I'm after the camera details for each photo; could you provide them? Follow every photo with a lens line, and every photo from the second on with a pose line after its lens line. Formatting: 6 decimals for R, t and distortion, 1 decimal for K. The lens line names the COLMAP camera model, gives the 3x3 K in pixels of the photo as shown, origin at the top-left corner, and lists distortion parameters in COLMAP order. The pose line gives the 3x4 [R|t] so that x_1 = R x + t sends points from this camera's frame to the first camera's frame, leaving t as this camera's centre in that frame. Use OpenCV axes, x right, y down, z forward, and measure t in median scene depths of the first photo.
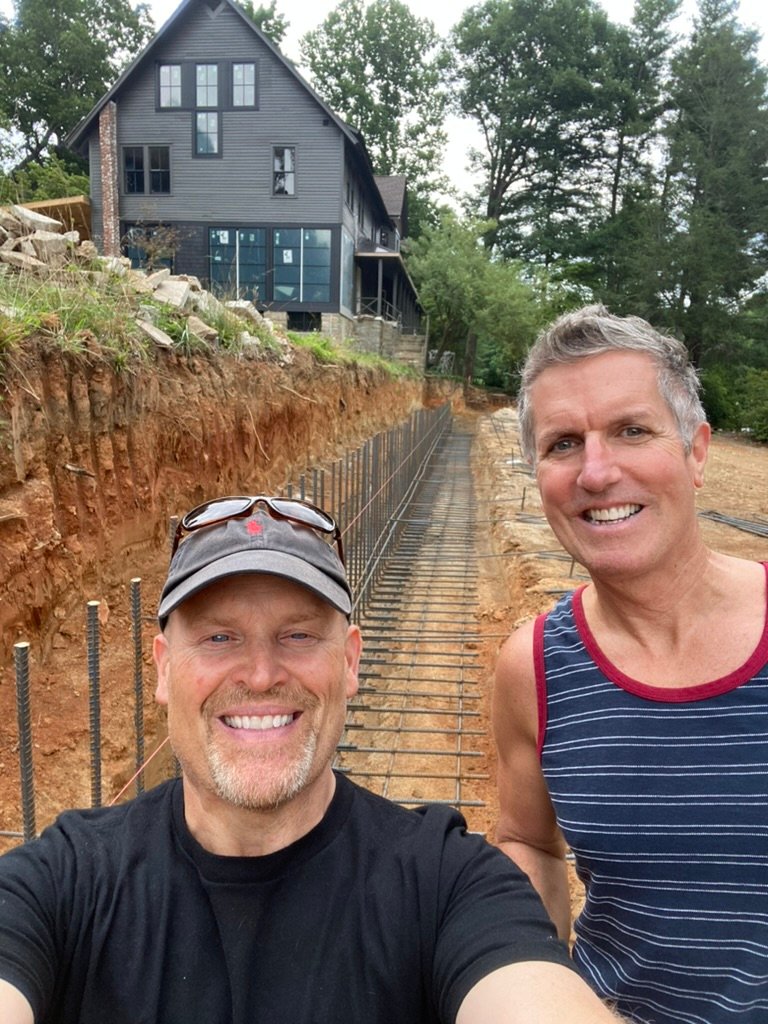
lens RADIAL K [[616.7, 0, 384.0], [0, 616.7, 512.0], [0, 0, 1]] dist [0.005927, -0.004094]
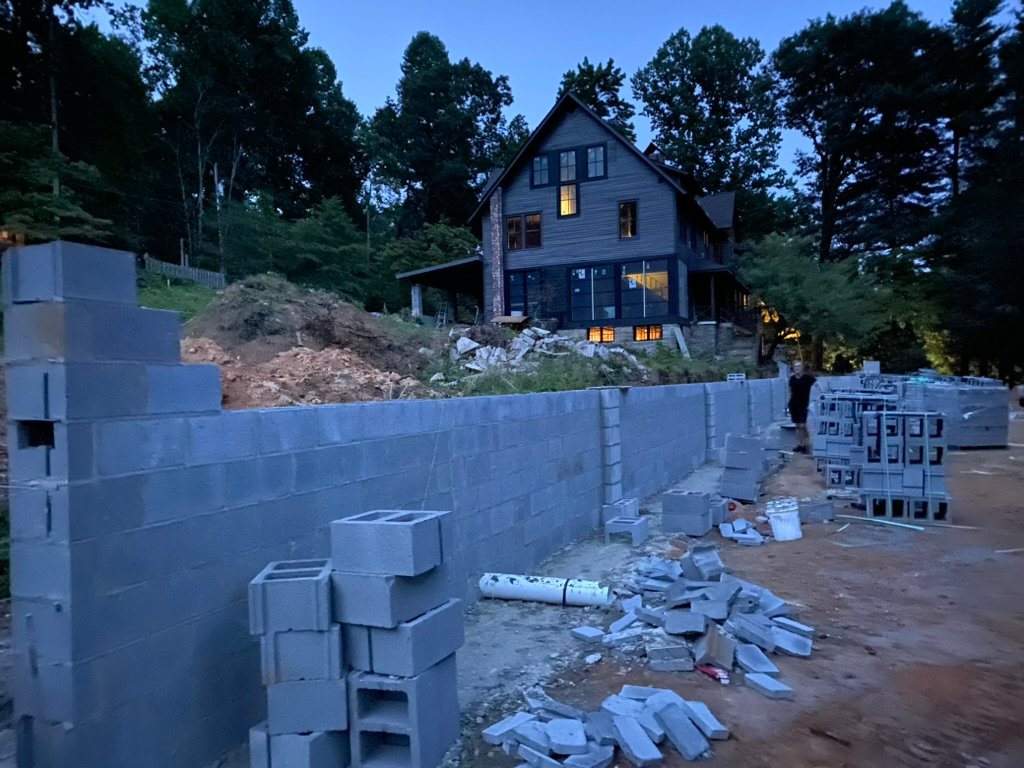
lens RADIAL K [[870.2, 0, 512.0], [0, 870.2, 384.0], [0, 0, 1]] dist [-0.006452, -0.001381]
pose [[0.960980, -0.056378, -0.270811, 0.051250], [0.003048, 0.981109, -0.193433, 0.083880], [0.276600, 0.185060, 0.942998, -0.473109]]
